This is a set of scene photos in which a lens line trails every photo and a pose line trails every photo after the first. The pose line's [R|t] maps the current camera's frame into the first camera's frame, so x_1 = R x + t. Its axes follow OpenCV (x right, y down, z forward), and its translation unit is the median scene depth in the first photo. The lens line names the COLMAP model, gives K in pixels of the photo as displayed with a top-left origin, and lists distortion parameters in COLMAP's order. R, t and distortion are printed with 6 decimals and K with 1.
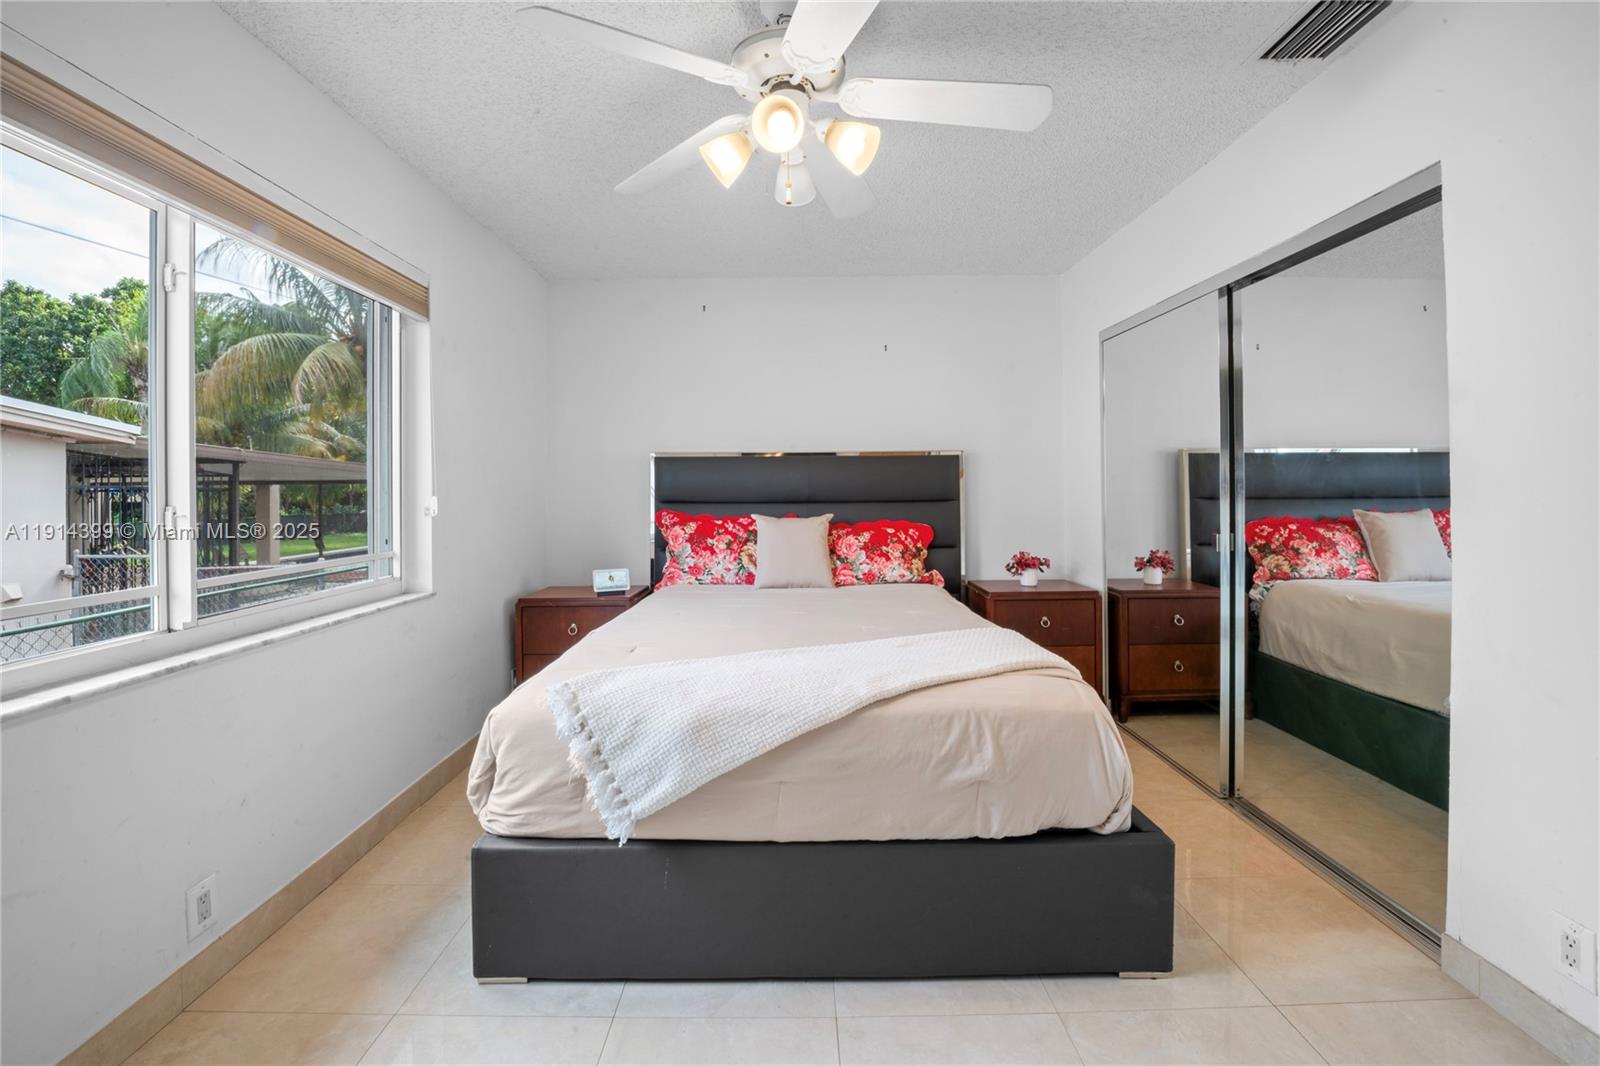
lens RADIAL K [[656.8, 0, 805.9], [0, 656.8, 496.6], [0, 0, 1]] dist [-0.025144, 0.000109]
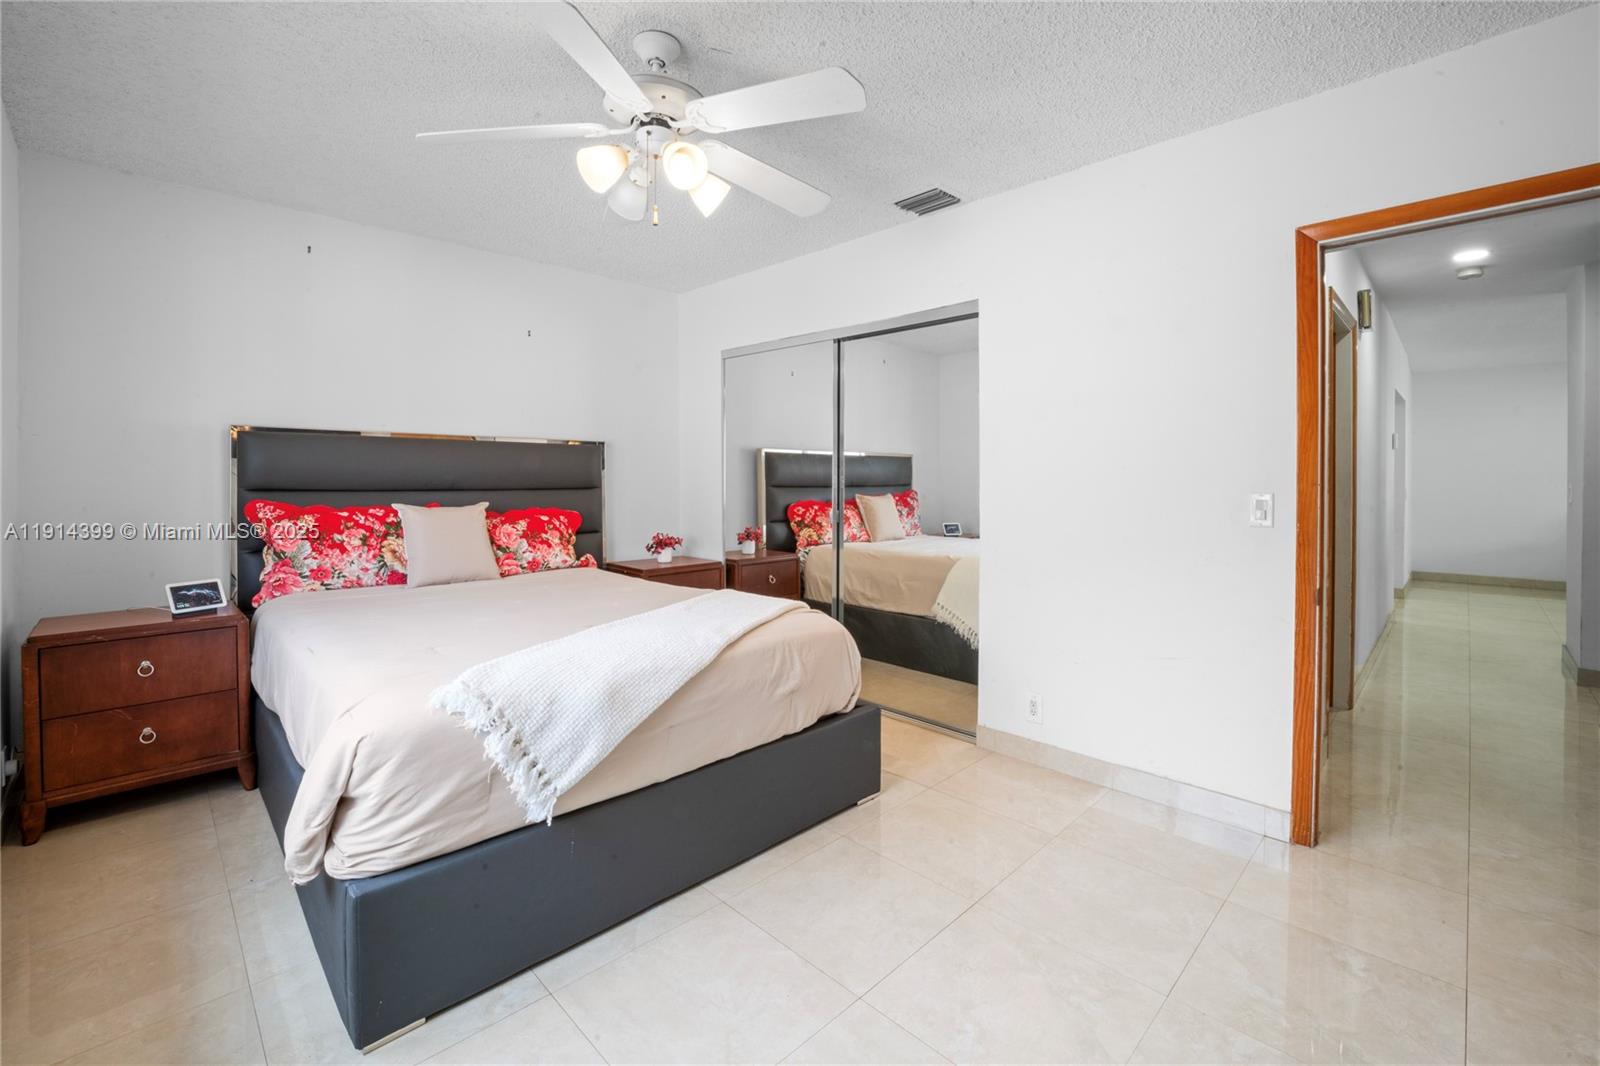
lens RADIAL K [[669.5, 0, 801.7], [0, 669.5, 493.1], [0, 0, 1]] dist [-0.015410, -0.000122]
pose [[0.717859, -0.004646, 0.696173, -0.311206], [-0.002724, 0.999951, 0.009482, 0.002856], [-0.696183, -0.008703, 0.717811, -0.007927]]
